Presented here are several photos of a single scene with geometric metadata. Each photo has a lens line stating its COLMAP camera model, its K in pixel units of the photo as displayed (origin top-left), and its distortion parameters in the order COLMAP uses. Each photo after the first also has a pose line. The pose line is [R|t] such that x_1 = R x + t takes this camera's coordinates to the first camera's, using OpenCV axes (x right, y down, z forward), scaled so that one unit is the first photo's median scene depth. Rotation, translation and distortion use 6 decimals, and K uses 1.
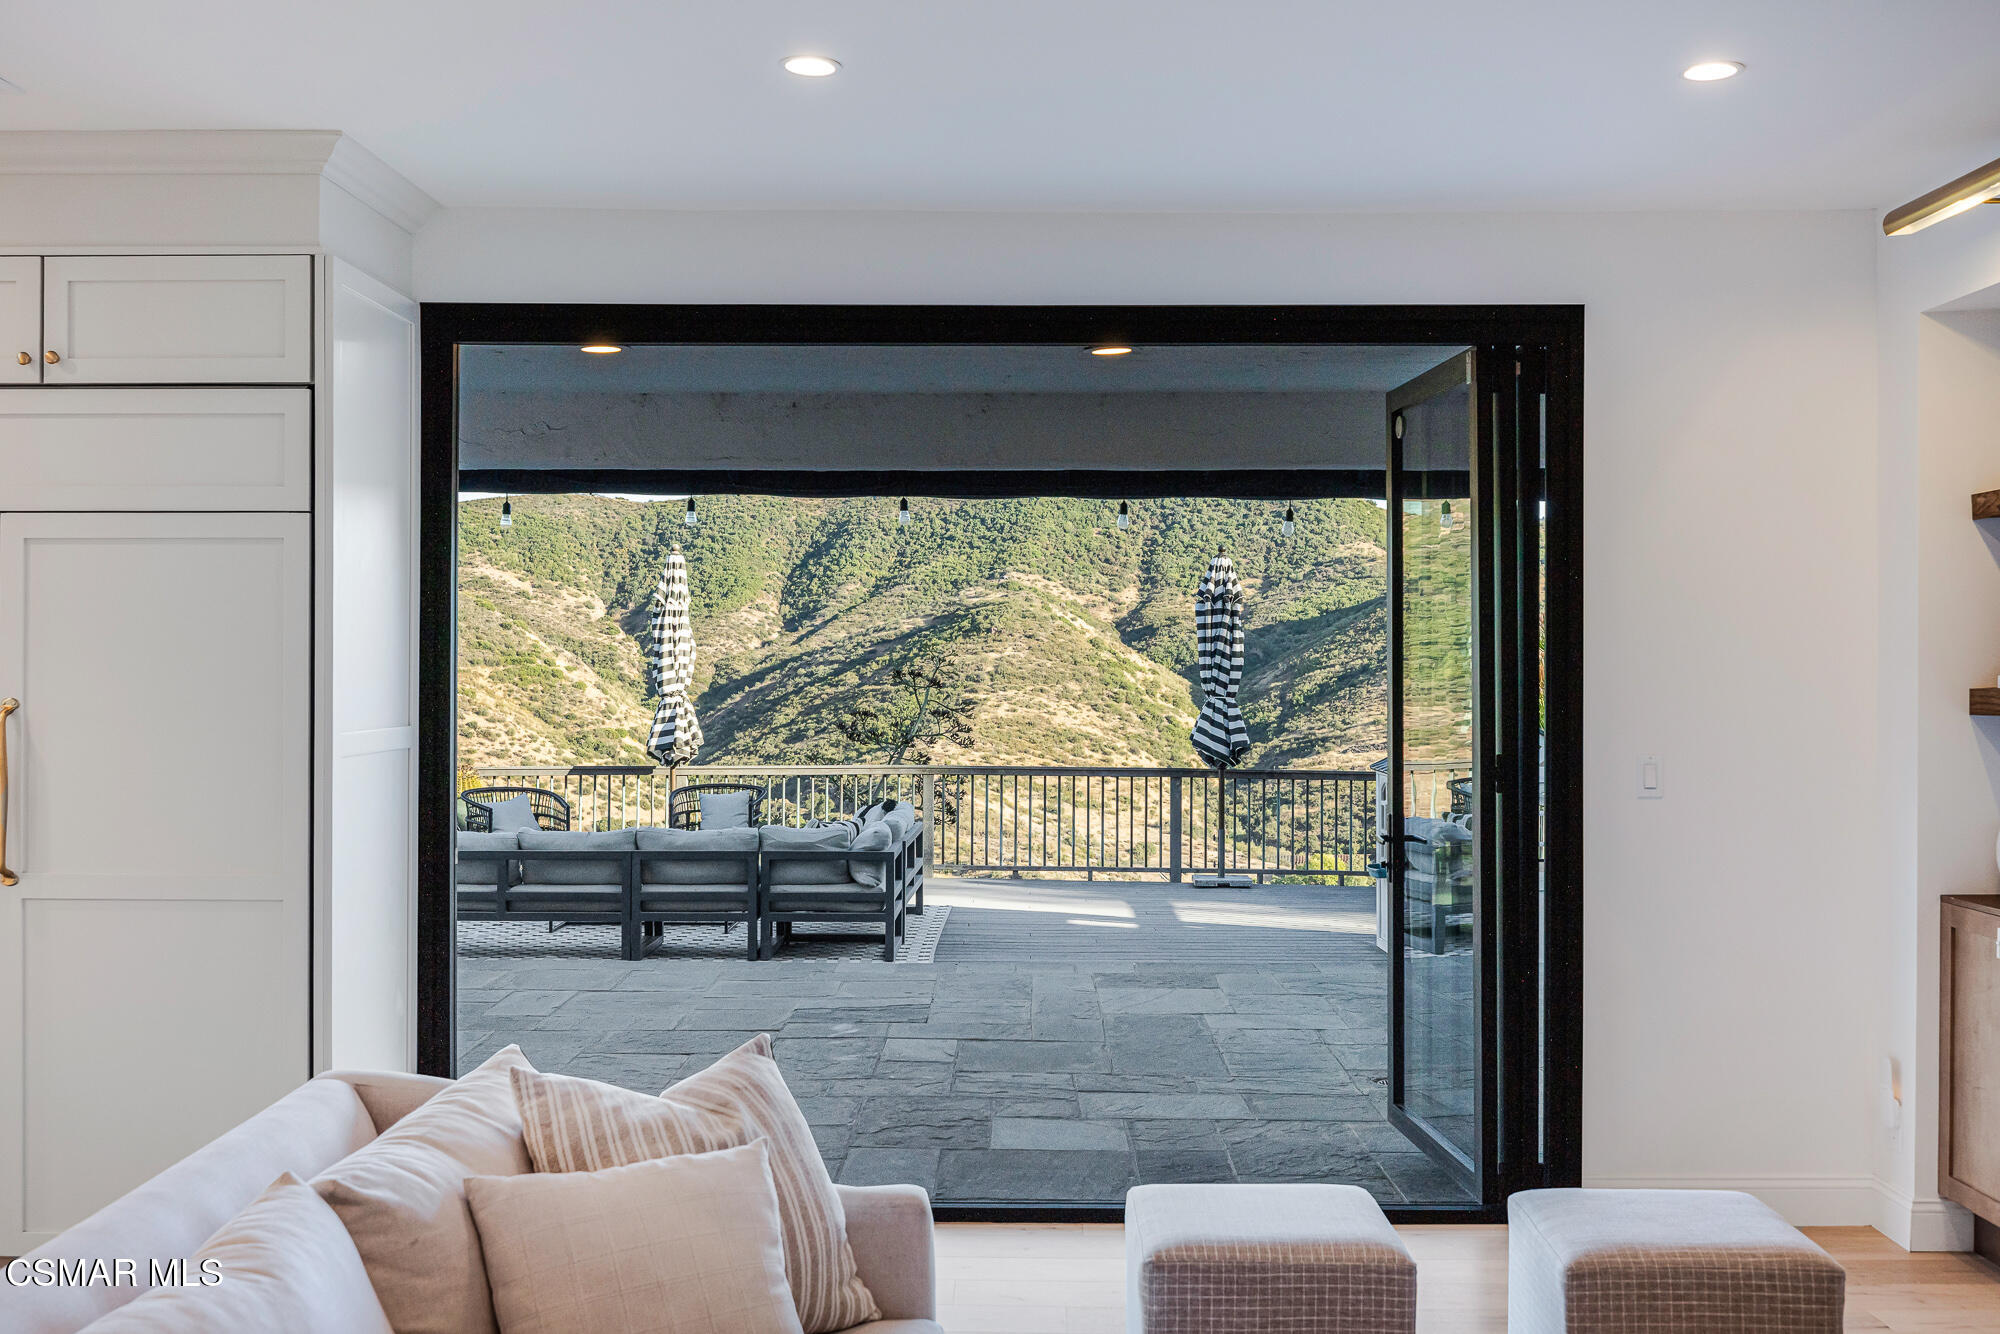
lens RADIAL K [[1956.4, 0, 994.6], [0, 1956.4, 647.0], [0, 0, 1]] dist [-0.015806, 0.000000]
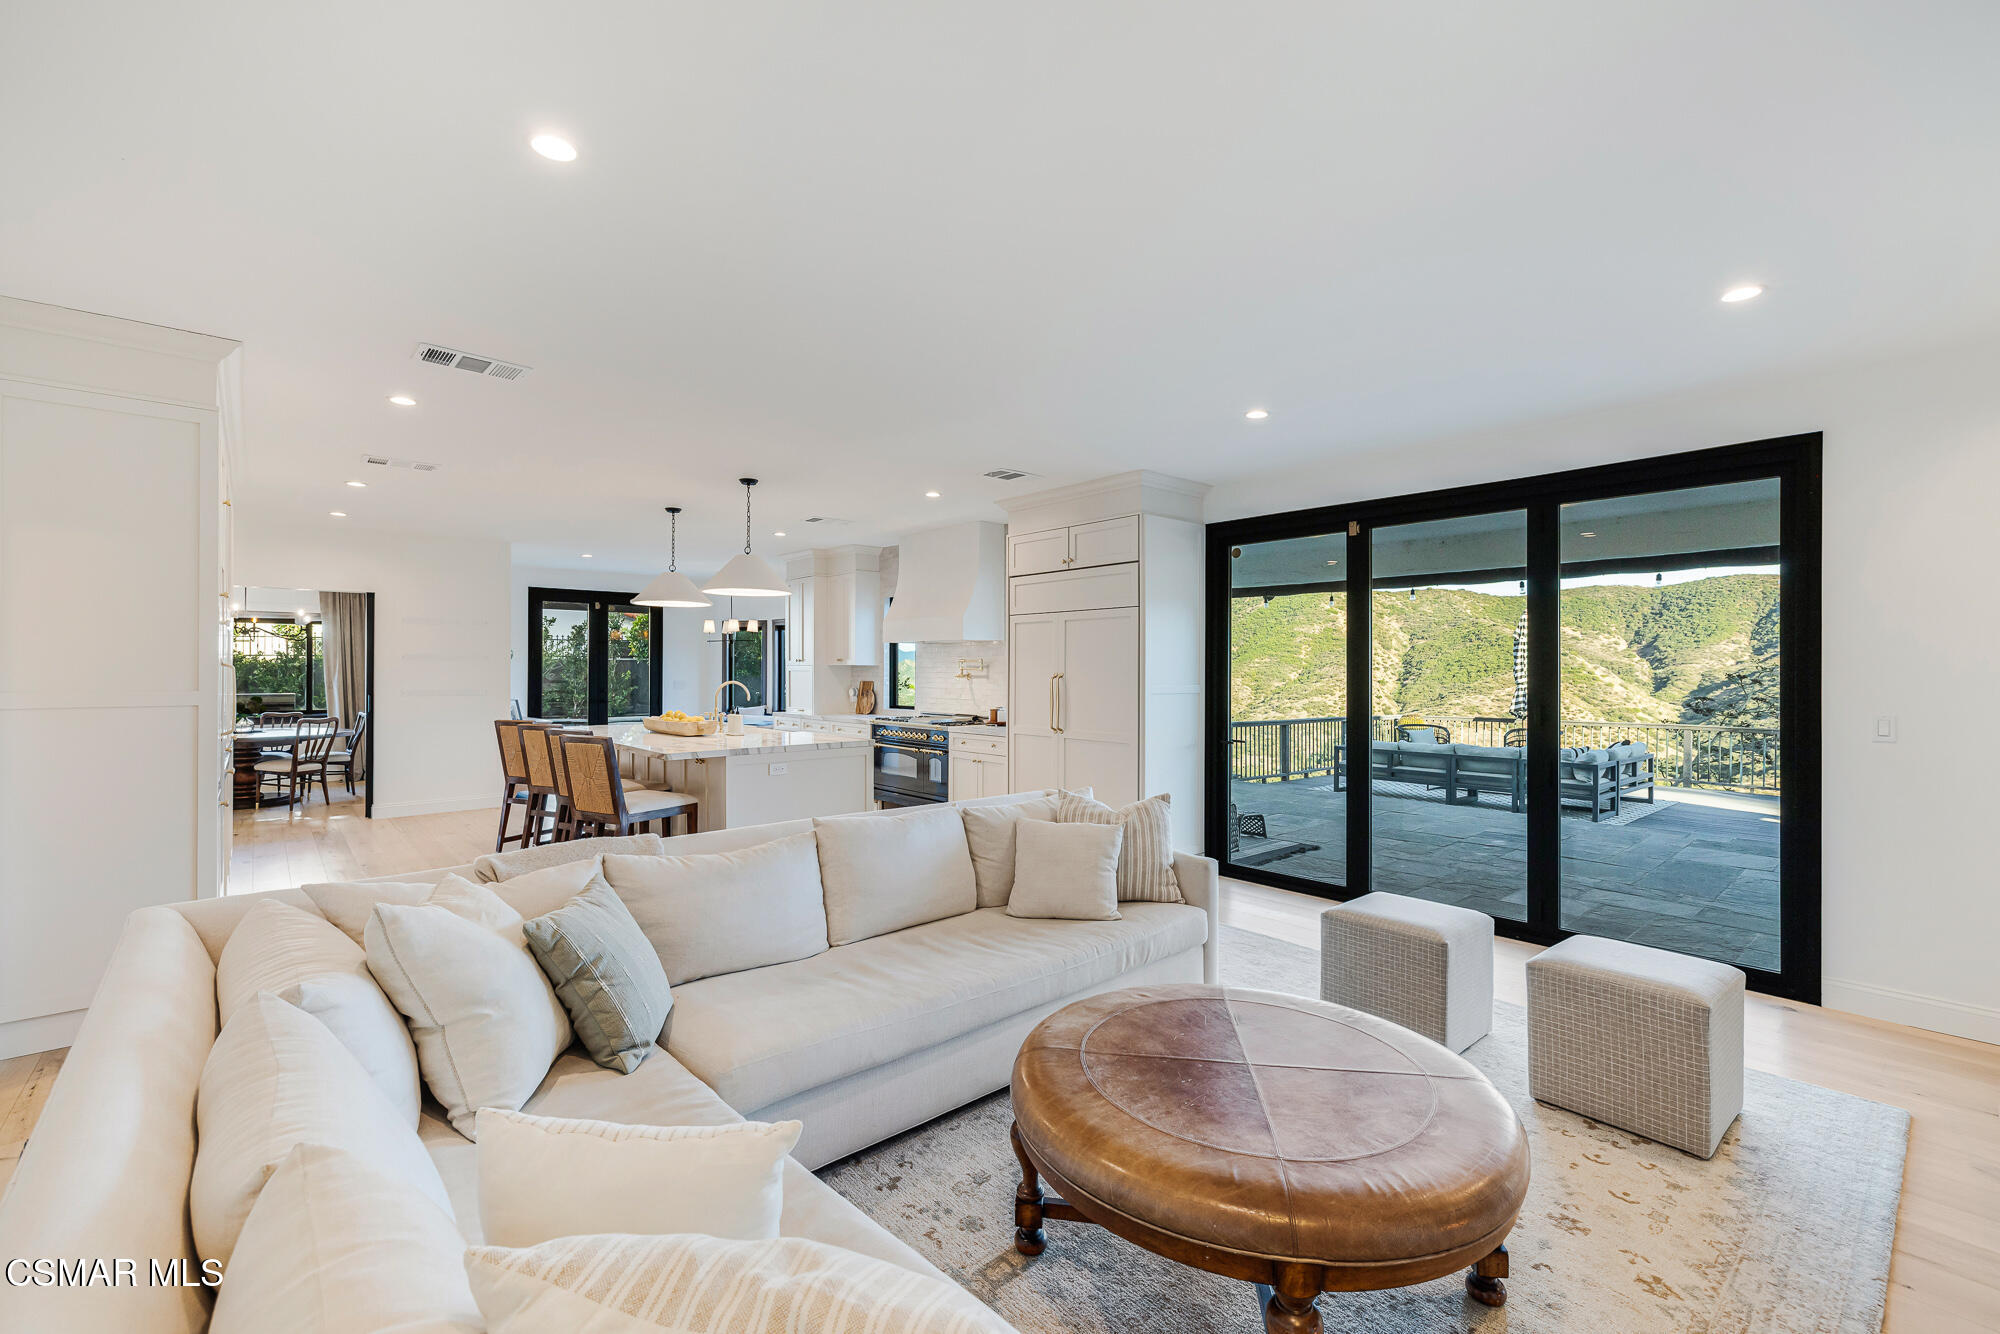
lens RADIAL K [[838.4, 0, 998.4], [0, 838.4, 672.1], [0, 0, 1]] dist [0.002011, -0.001197]
pose [[0.667675, 0.001889, -0.744450, 0.165218], [0.003787, 0.999975, 0.005934, 0.006933], [0.744443, -0.006781, 0.667651, 0.017306]]
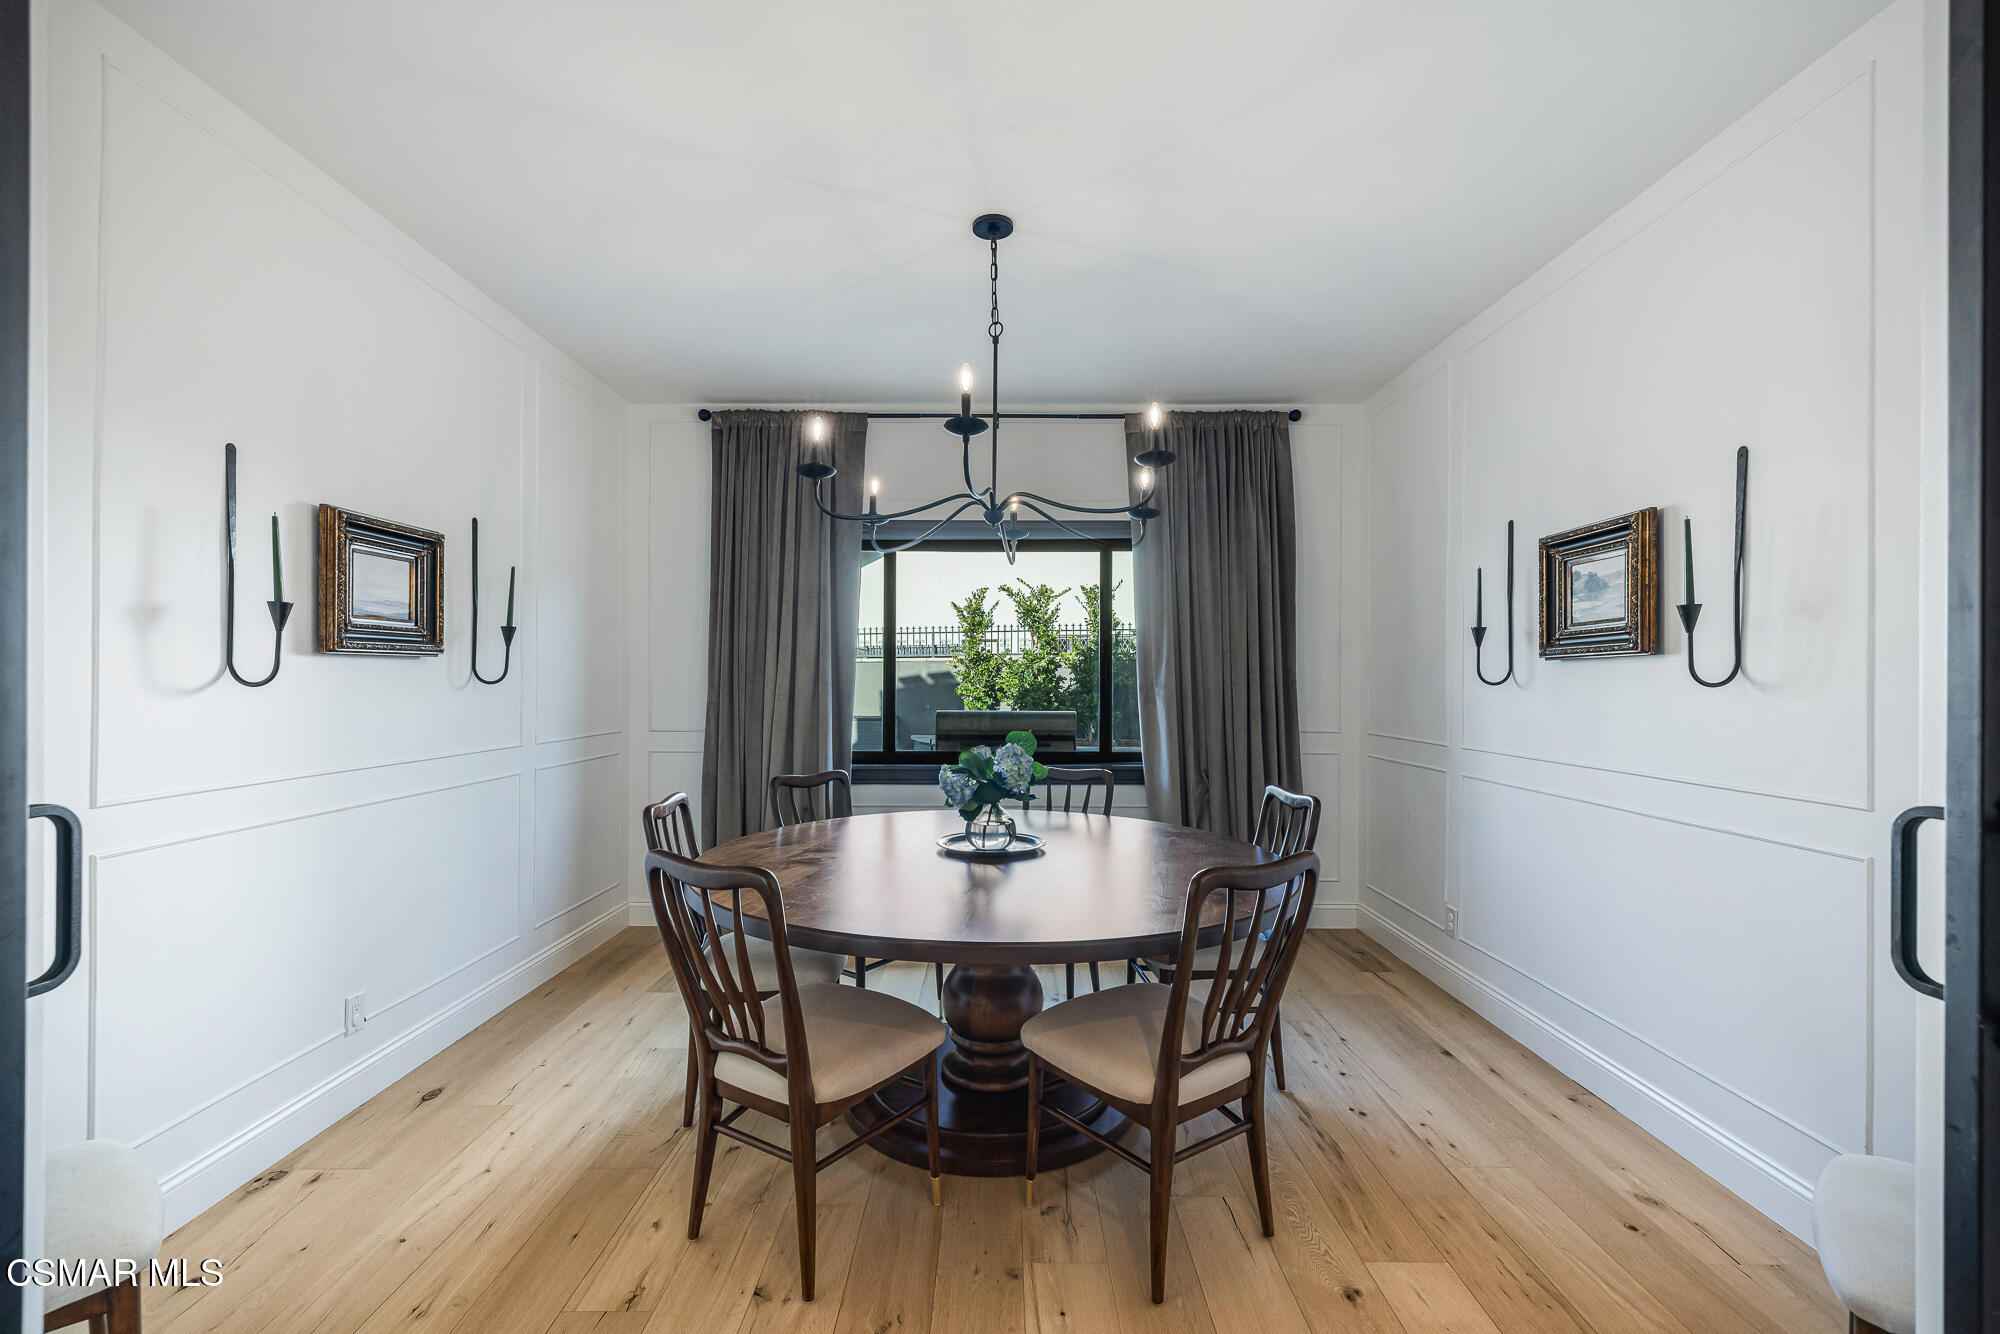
lens RADIAL K [[838.4, 0, 1020.1], [0, 838.4, 672.5], [0, 0, 1]] dist [0.002011, -0.001197]
pose [[0.031146, -0.007148, -0.999489, -0.636449], [0.004852, 0.999964, -0.007000, 0.016743], [0.999503, -0.004631, 0.031179, 0.016898]]
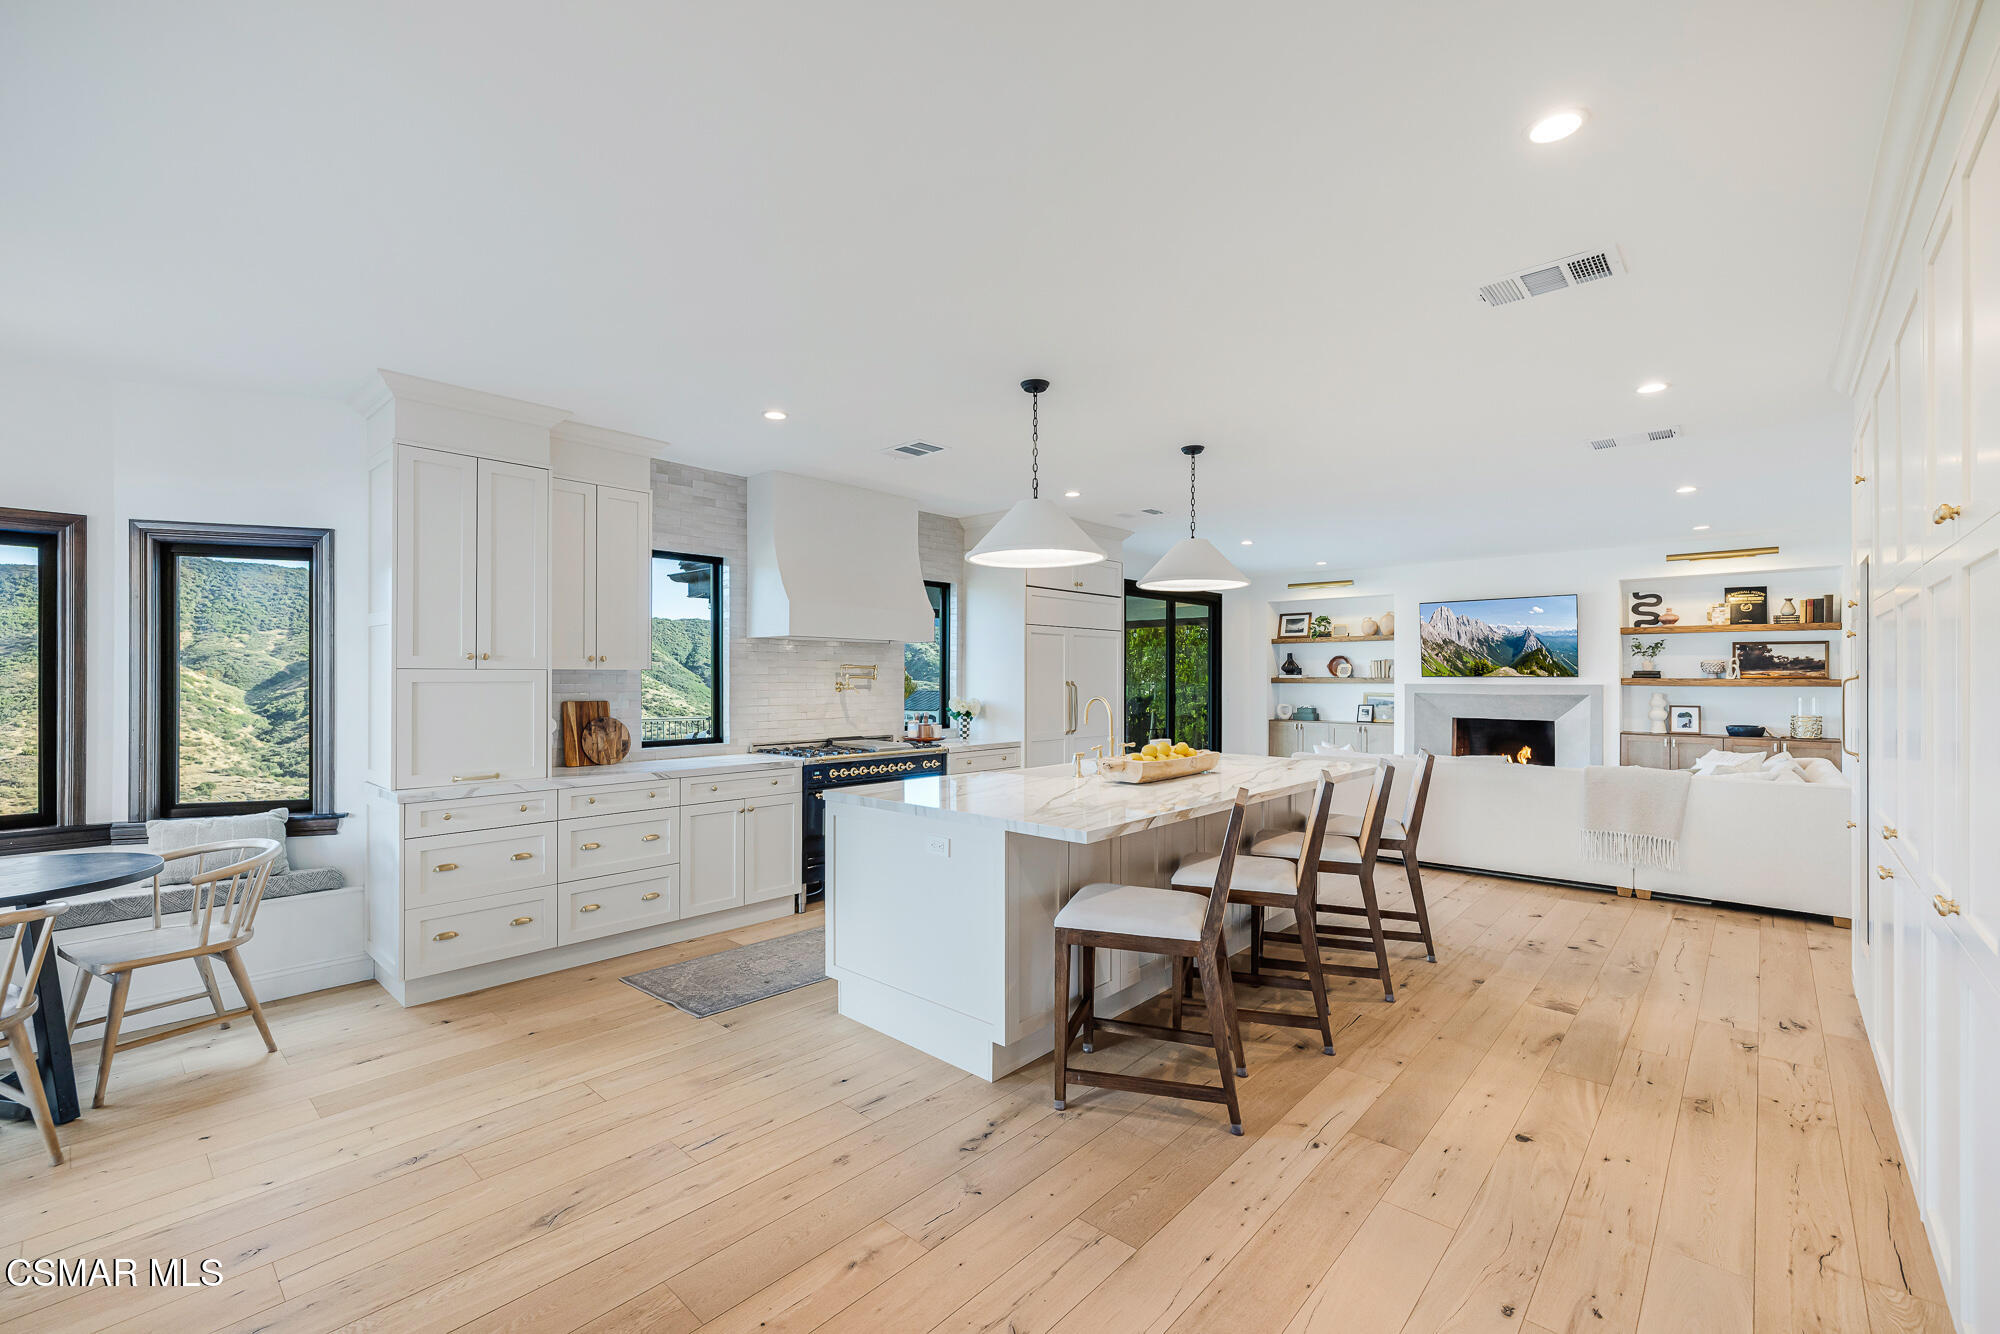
lens RADIAL K [[838.4, 0, 994.8], [0, 838.4, 679.0], [0, 0, 1]] dist [0.002011, -0.001197]
pose [[0.668822, -0.001424, 0.743421, -0.687206], [-0.006338, 0.999951, 0.007618, 0.004679], [-0.743396, -0.009807, 0.668780, 0.038067]]
